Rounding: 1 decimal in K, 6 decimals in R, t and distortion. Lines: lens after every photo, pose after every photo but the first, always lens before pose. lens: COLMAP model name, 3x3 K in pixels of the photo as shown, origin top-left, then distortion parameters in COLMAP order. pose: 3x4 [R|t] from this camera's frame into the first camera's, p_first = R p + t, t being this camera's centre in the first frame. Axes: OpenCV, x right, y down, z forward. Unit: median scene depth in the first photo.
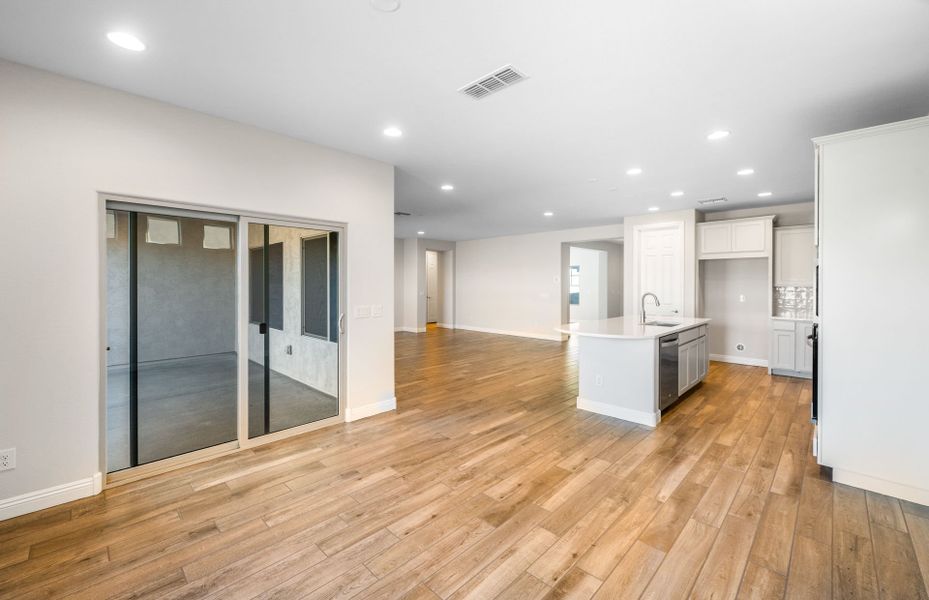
lens RADIAL K [[372.0, 0, 468.4], [0, 372.0, 284.6], [0, 0, 1]] dist [0.001982, -0.001412]
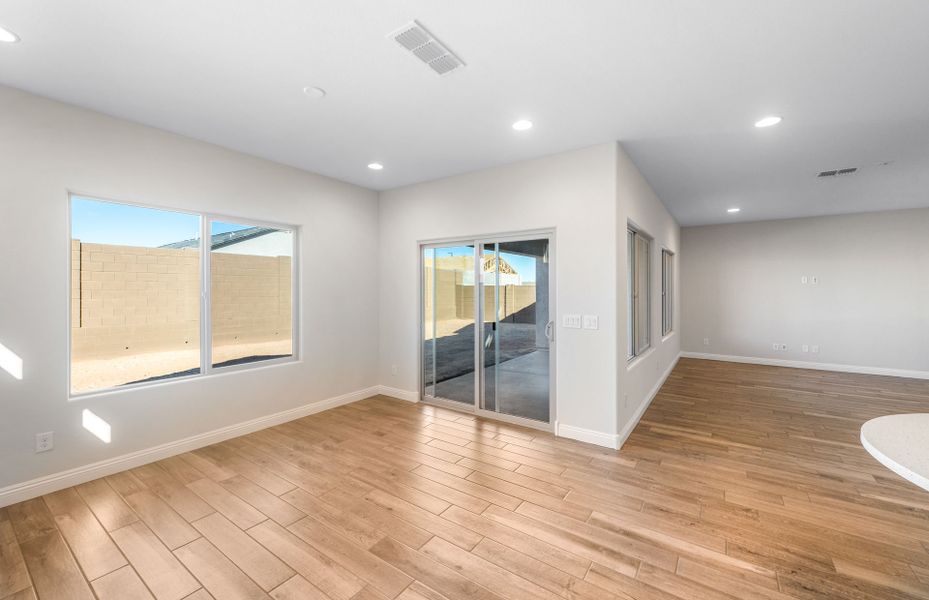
lens RADIAL K [[372.0, 0, 461.3], [0, 372.0, 291.7], [0, 0, 1]] dist [0.001982, -0.001412]
pose [[0.164587, 0.005441, -0.986348, 0.655379], [-0.001632, 0.999985, 0.005244, -0.004360], [0.986361, 0.000746, 0.164594, 0.678784]]
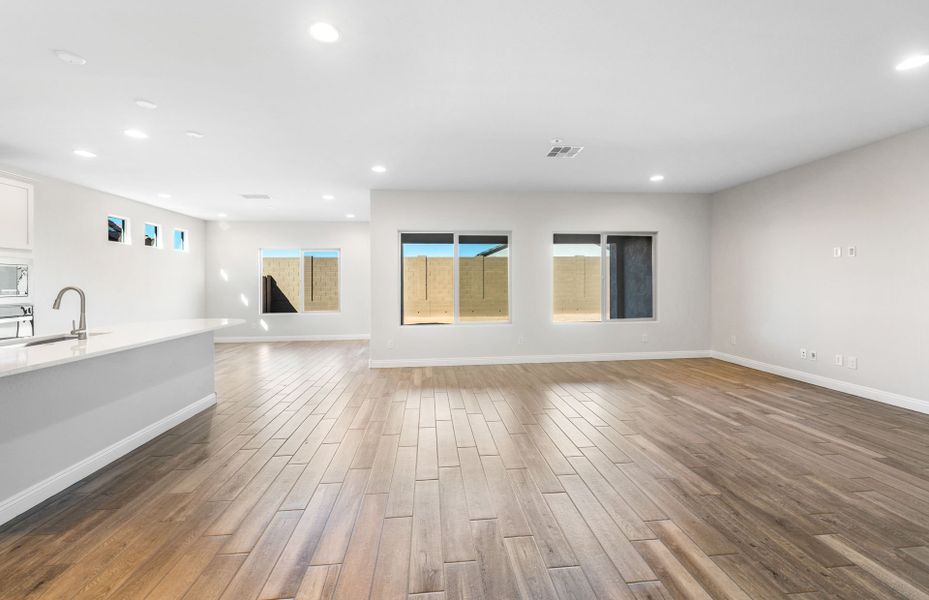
lens RADIAL K [[372.0, 0, 462.8], [0, 372.0, 285.2], [0, 0, 1]] dist [0.001982, -0.001412]
pose [[-0.647323, 0.010798, -0.762140, 0.769827], [0.009964, 0.999934, 0.005704, 0.032670], [0.762151, -0.003902, -0.647387, 2.626087]]
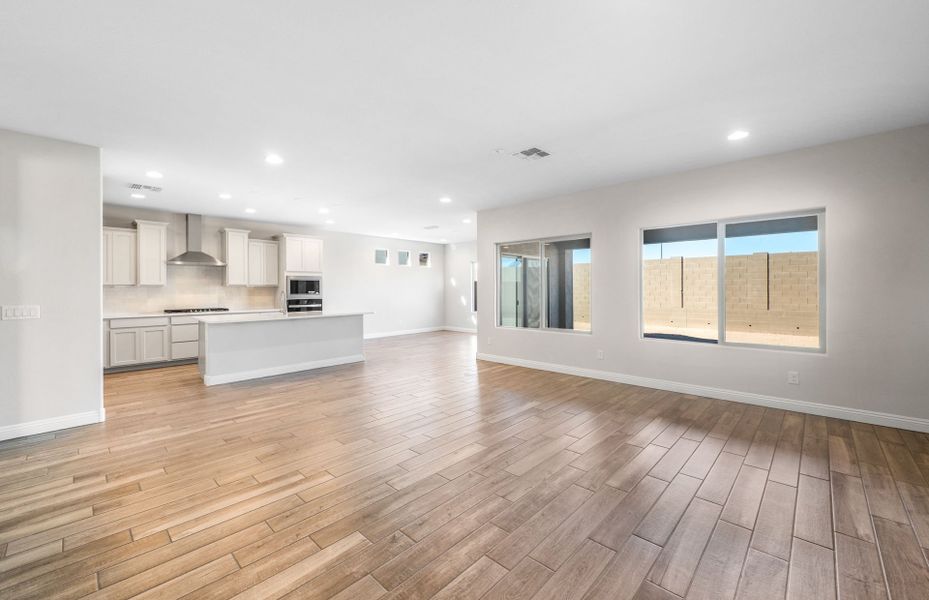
lens RADIAL K [[372.0, 0, 471.4], [0, 372.0, 296.0], [0, 0, 1]] dist [0.001982, -0.001412]
pose [[-0.999569, 0.005815, -0.028762, -0.130482], [0.005322, 0.999838, 0.017195, 0.030357], [0.028857, 0.017035, -0.999438, 3.240561]]
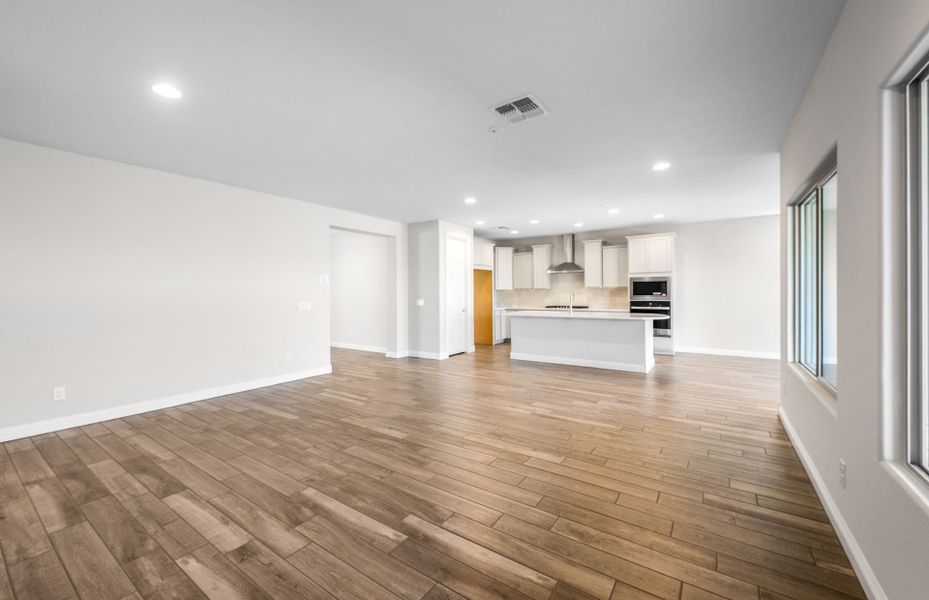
lens RADIAL K [[372.0, 0, 462.9], [0, 372.0, 293.0], [0, 0, 1]] dist [0.001982, -0.001412]
pose [[-0.169863, 0.000802, 0.985467, -1.165714], [0.005583, 0.999984, 0.000148, 0.030644], [-0.985452, 0.005527, -0.169865, 2.369918]]
